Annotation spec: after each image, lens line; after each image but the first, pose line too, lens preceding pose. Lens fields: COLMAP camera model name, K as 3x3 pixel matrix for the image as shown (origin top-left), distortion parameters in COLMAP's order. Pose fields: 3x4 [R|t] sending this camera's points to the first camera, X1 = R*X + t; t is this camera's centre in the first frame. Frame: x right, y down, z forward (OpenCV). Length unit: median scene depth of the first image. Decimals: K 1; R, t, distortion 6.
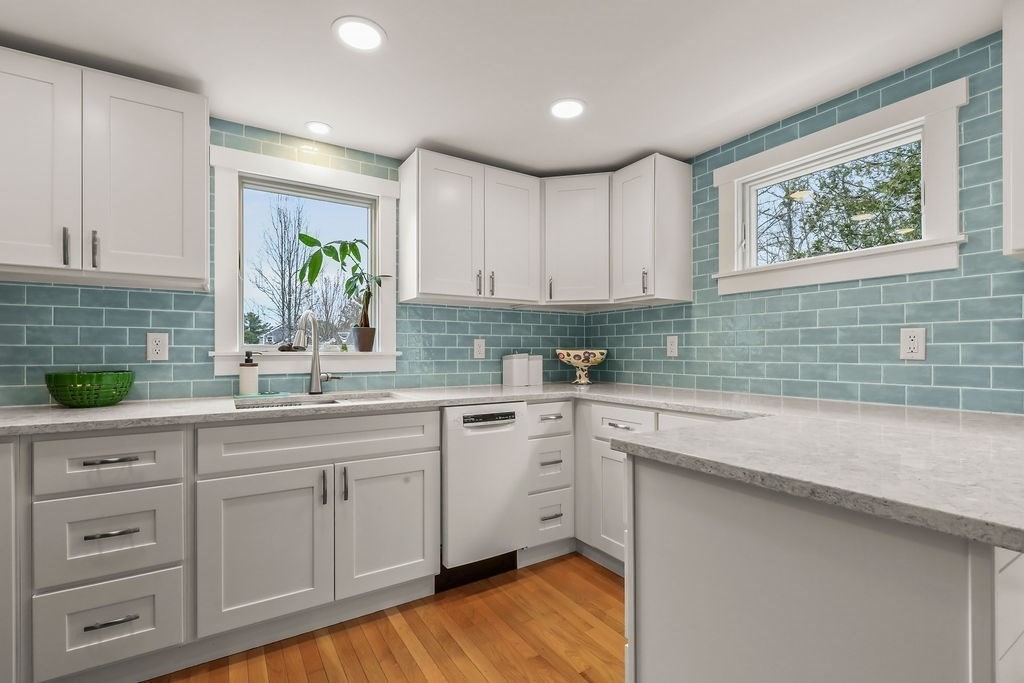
lens RADIAL K [[462.8, 0, 511.2], [0, 462.8, 349.8], [0, 0, 1]] dist [-0.002057, -0.001775]
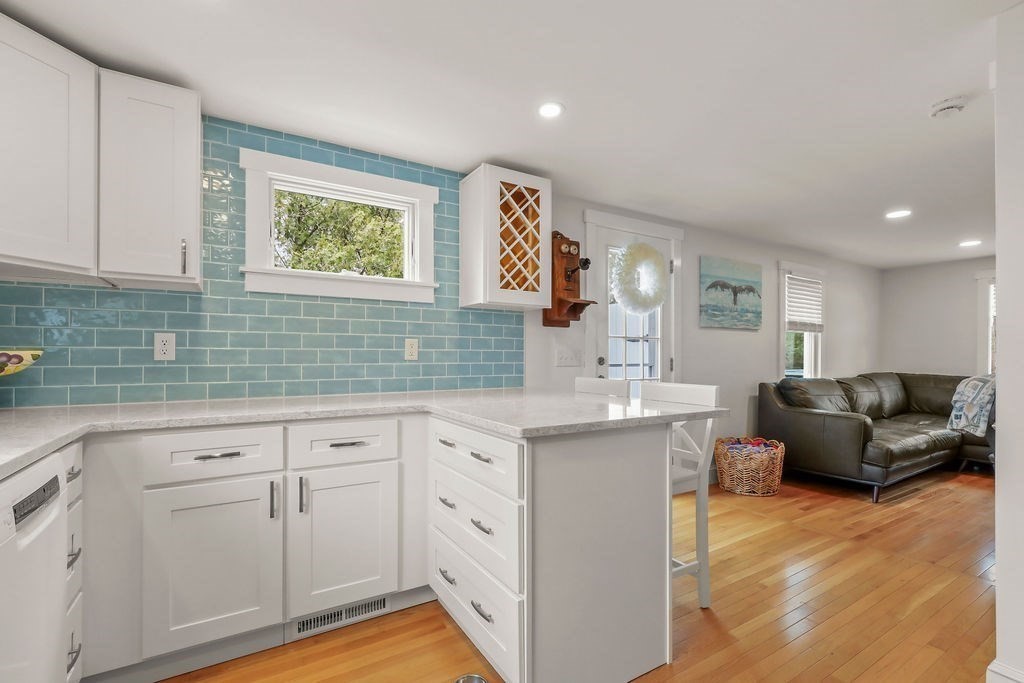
lens RADIAL K [[462.8, 0, 513.8], [0, 462.8, 354.8], [0, 0, 1]] dist [-0.002057, -0.001775]
pose [[0.009475, 0.003311, 0.999950, -0.453975], [-0.006063, 0.999976, -0.003254, 0.005245], [-0.999937, -0.006032, 0.009495, 0.490822]]
